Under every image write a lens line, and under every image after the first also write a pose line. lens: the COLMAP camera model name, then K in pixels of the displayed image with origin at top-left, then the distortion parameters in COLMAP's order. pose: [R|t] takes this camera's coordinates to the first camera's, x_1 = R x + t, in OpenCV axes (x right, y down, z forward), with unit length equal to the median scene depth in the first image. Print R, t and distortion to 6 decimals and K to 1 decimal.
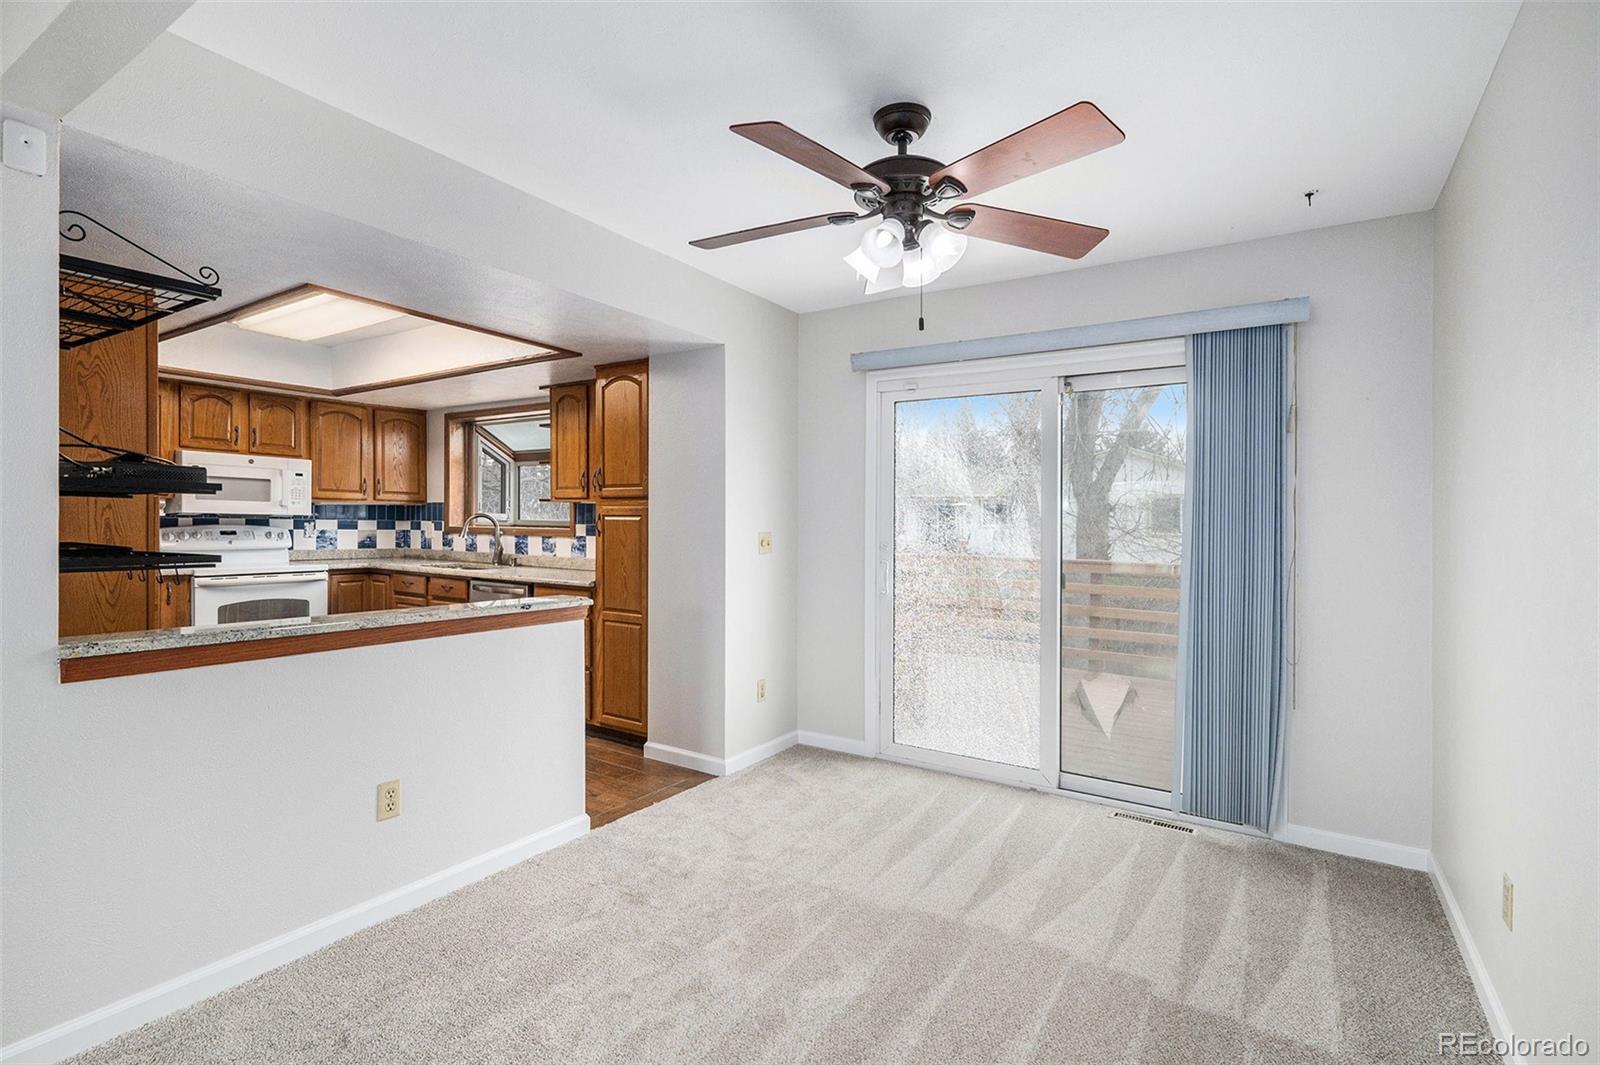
lens RADIAL K [[755.2, 0, 800.0], [0, 755.2, 532.5], [0, 0, 1]] dist [-0.001055, 0.000256]
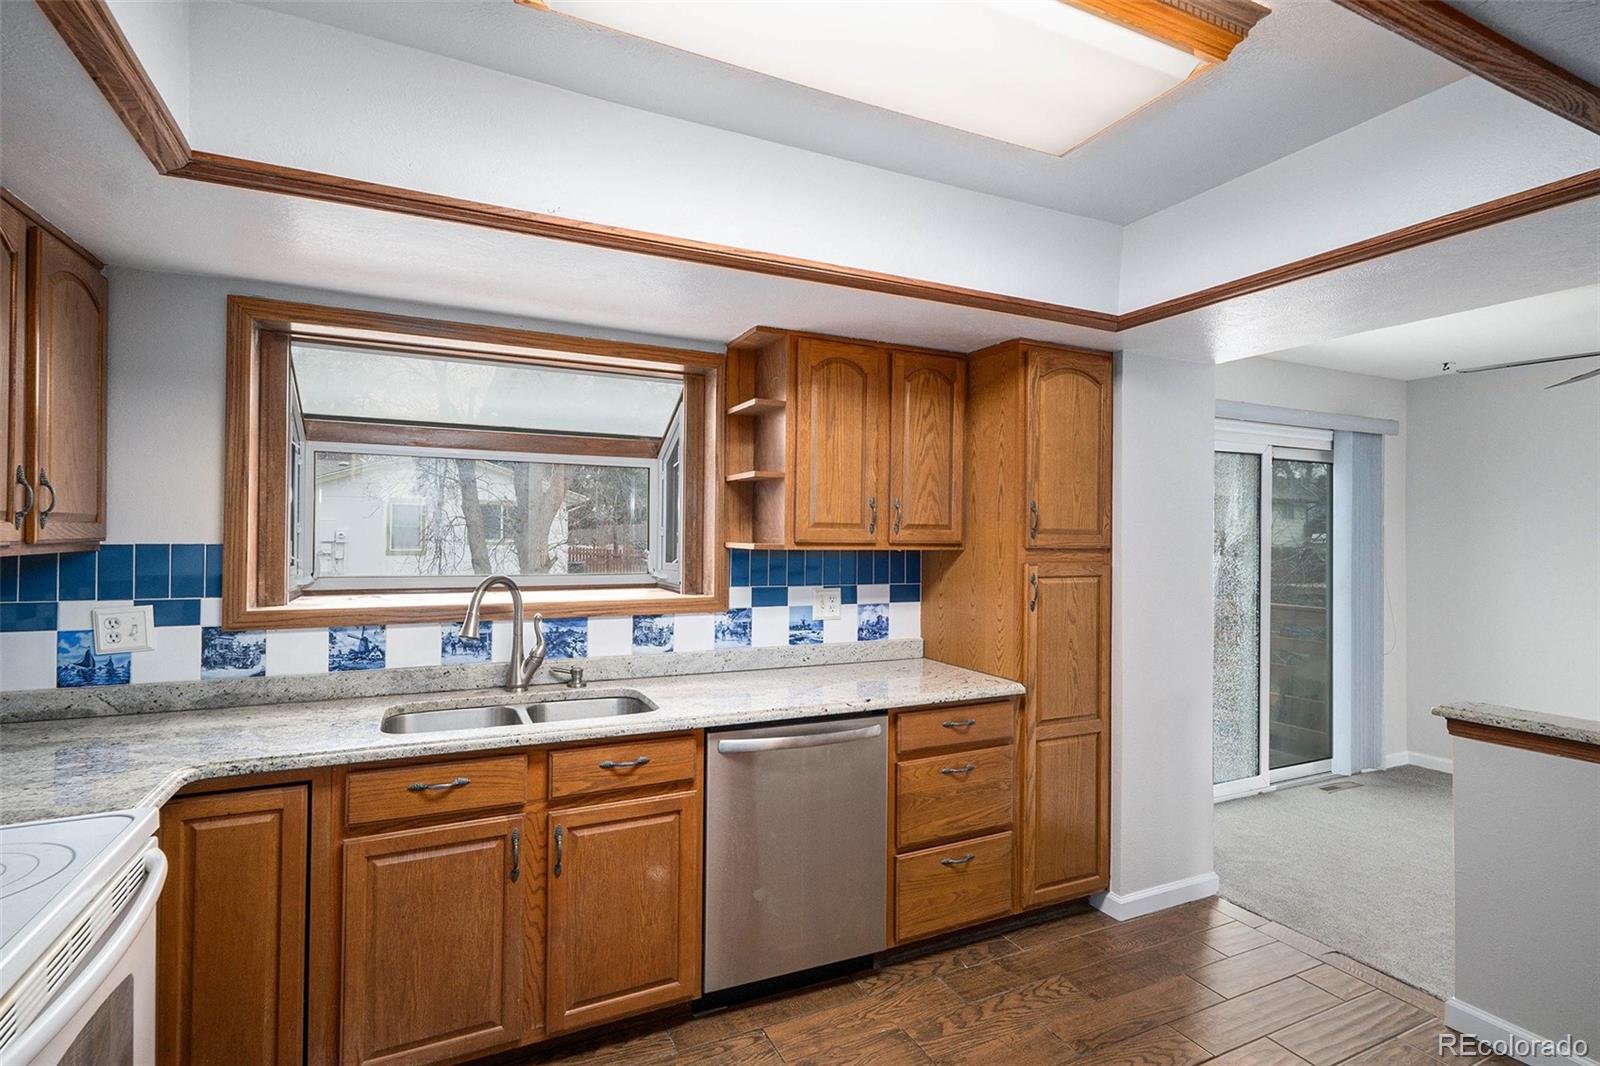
lens RADIAL K [[775.7, 0, 793.0], [0, 775.7, 524.4], [0, 0, 1]] dist [0.003343, 0.000542]
pose [[0.515951, 0.001750, 0.856616, -0.744620], [0.007500, 0.999950, -0.006560, -0.051649], [-0.856585, 0.009809, 0.515912, 0.672945]]
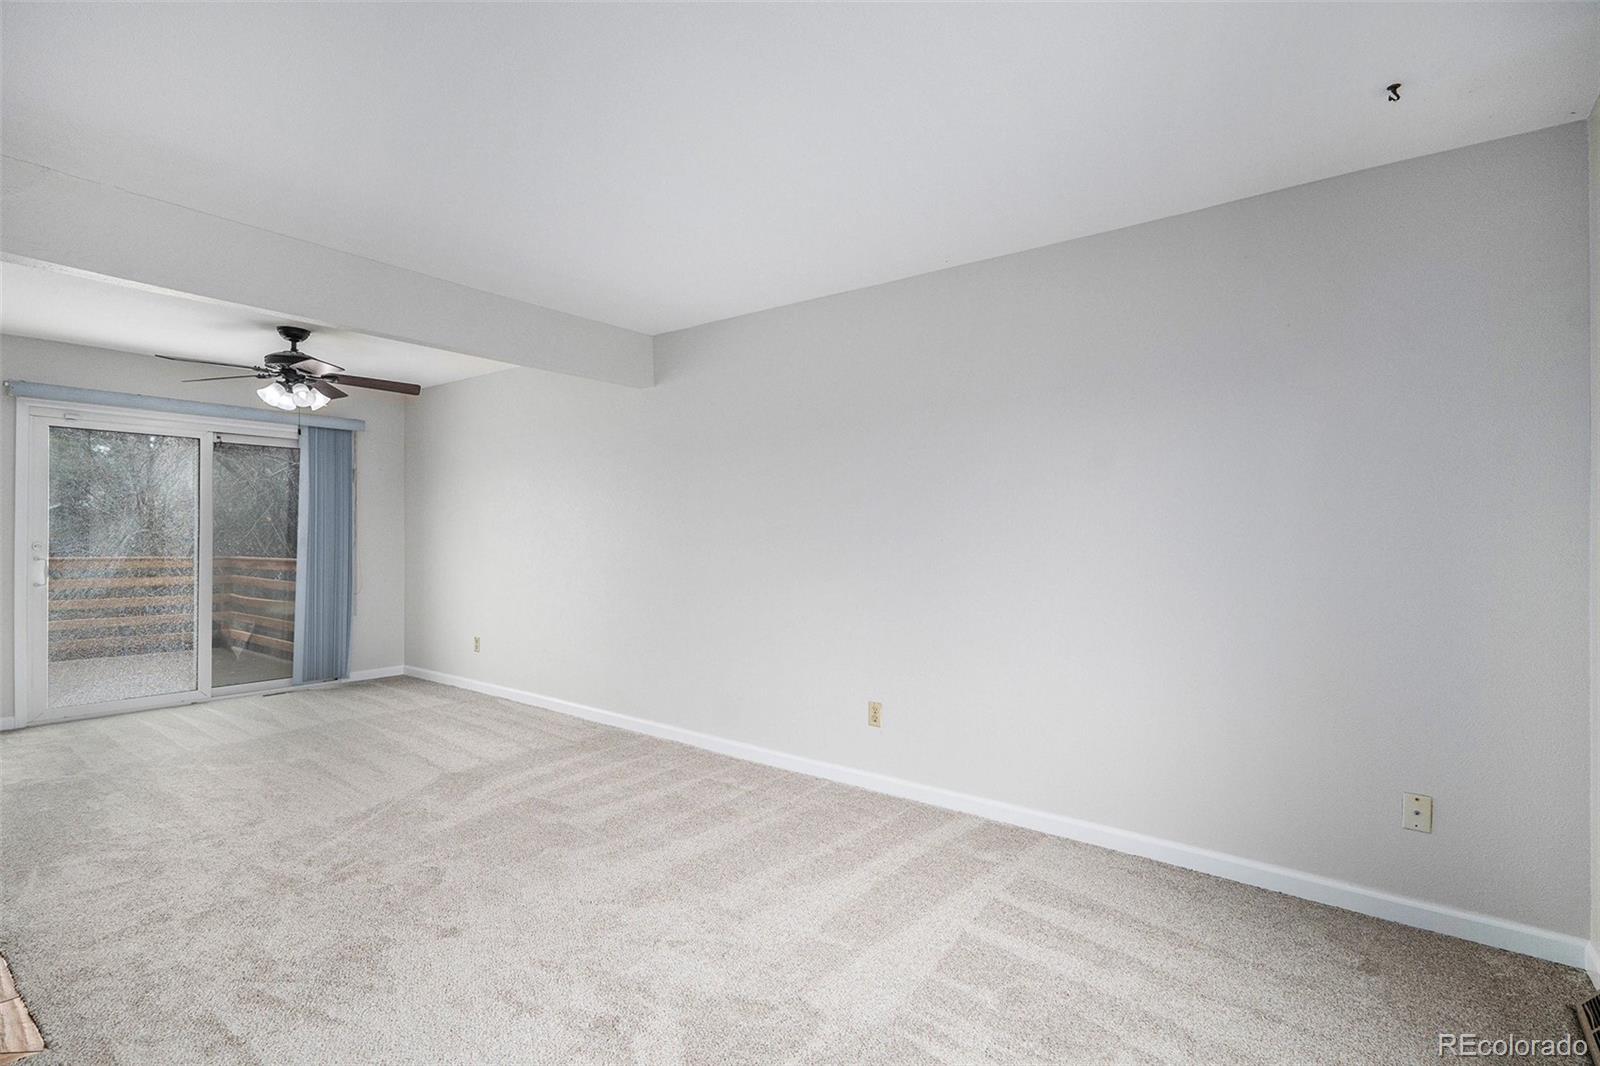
lens RADIAL K [[762.7, 0, 802.4], [0, 762.7, 528.8], [0, 0, 1]] dist [0.000787, 0.000192]
pose [[0.084216, -0.011360, 0.996383, -0.739597], [0.007999, 0.999911, 0.010724, -0.009606], [-0.996415, 0.007067, 0.084299, -0.222066]]
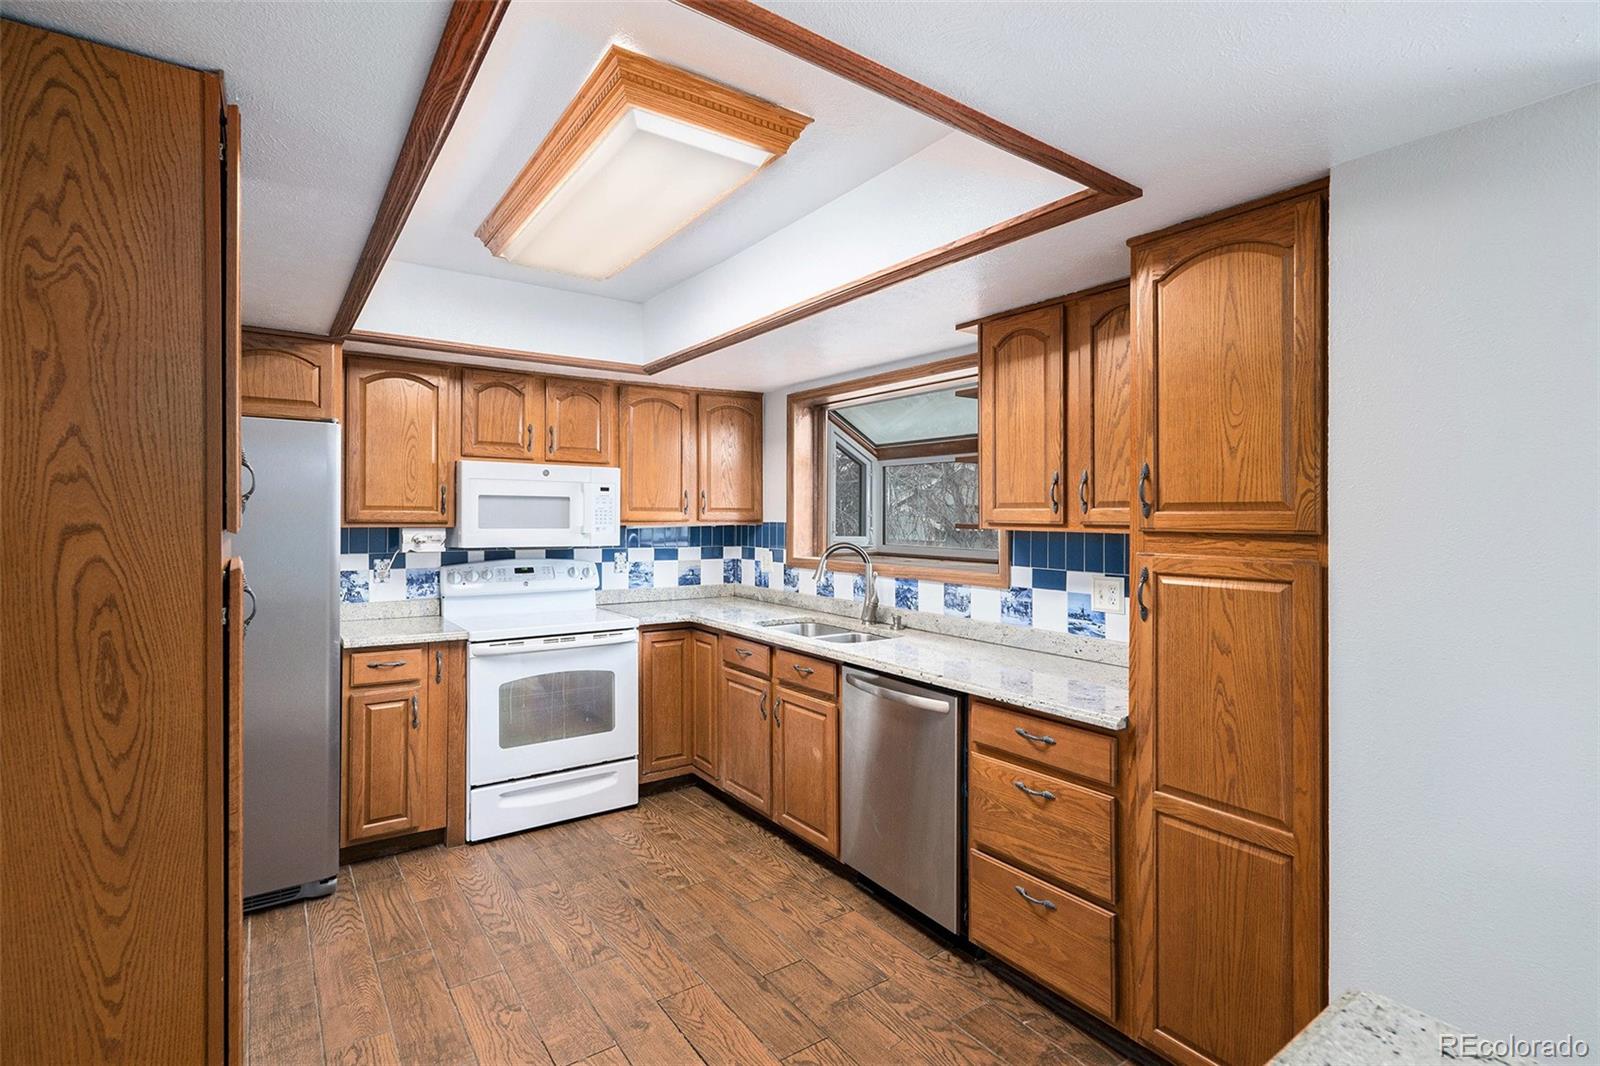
lens RADIAL K [[757.0, 0, 799.6], [0, 757.0, 514.8], [0, 0, 1]] dist [0.001724, 0.000990]
pose [[0.928141, -0.009835, -0.372098, -0.231458], [0.003329, 0.999830, -0.018124, -0.039519], [0.372213, 0.015583, 0.928016, 0.412900]]
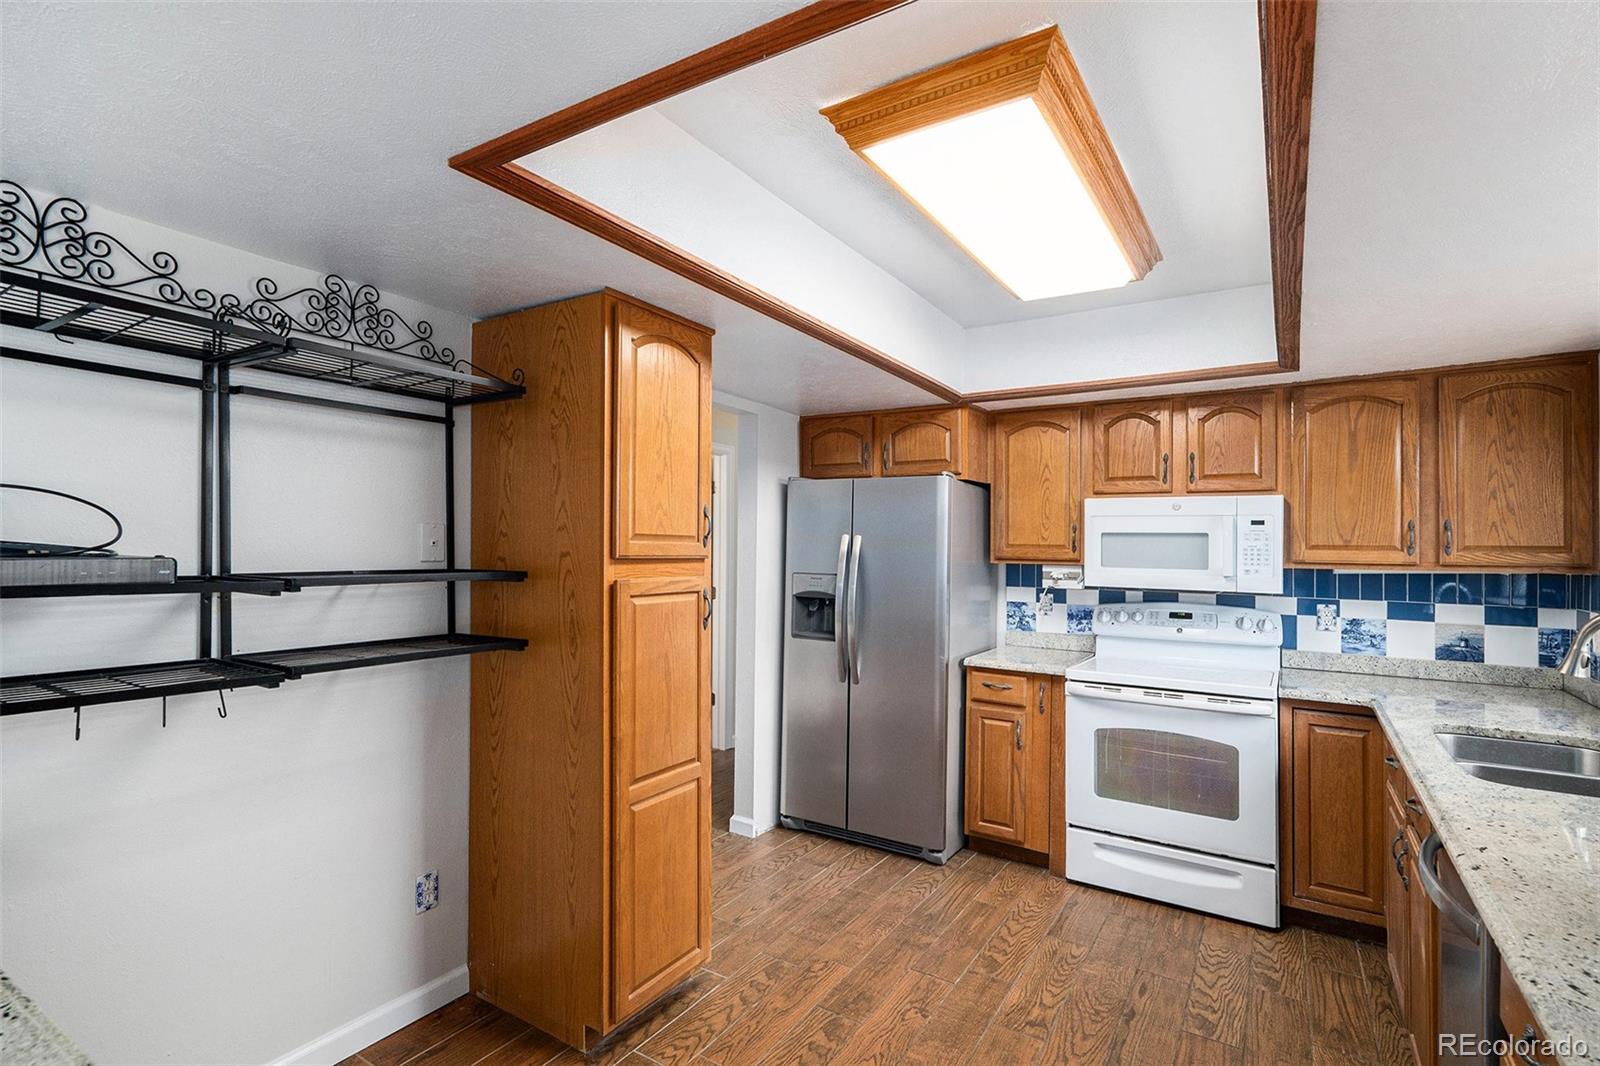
lens RADIAL K [[757.7, 0, 792.5], [0, 757.7, 552.0], [0, 0, 1]] dist [-0.001730, -0.000097]
pose [[-0.003047, -0.009899, -0.999946, -0.089884], [-0.024889, 0.999642, -0.009820, -0.040428], [0.999686, 0.024858, -0.003292, 0.659954]]
